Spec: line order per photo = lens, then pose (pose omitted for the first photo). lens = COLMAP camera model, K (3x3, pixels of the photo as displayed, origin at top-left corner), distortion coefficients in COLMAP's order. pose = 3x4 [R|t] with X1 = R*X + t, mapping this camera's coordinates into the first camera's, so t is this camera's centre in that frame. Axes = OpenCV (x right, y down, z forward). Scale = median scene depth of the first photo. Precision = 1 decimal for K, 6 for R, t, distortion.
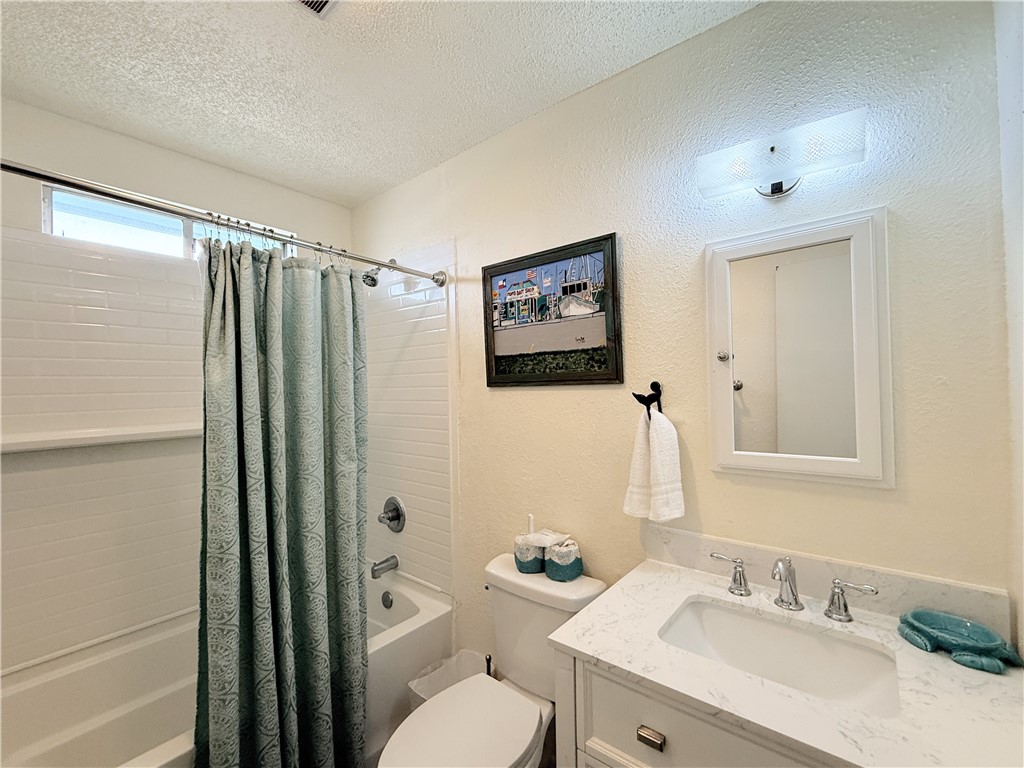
lens RADIAL K [[441.5, 0, 512.0], [0, 441.5, 384.0], [0, 0, 1]] dist [0.001323, -0.000093]
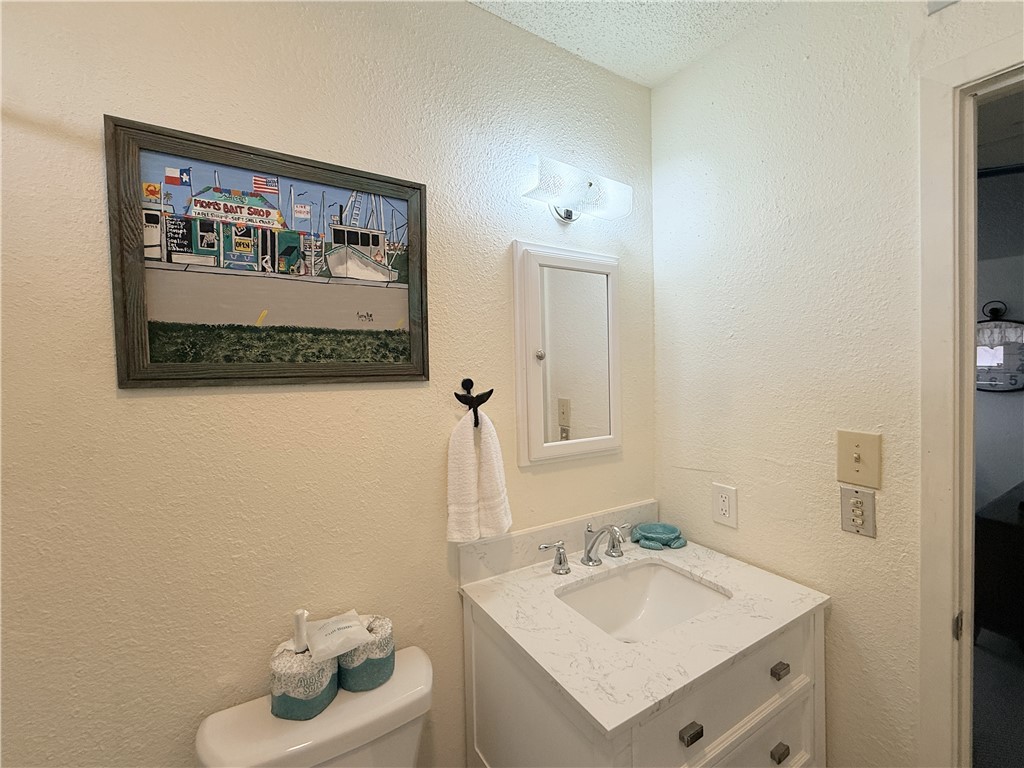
lens RADIAL K [[441.5, 0, 512.0], [0, 441.5, 384.0], [0, 0, 1]] dist [0.001323, -0.000093]
pose [[0.325836, -0.001419, 0.945425, -0.400432], [0.005474, 0.999985, -0.000386, 0.005129], [-0.945410, 0.005302, 0.325839, 0.544984]]
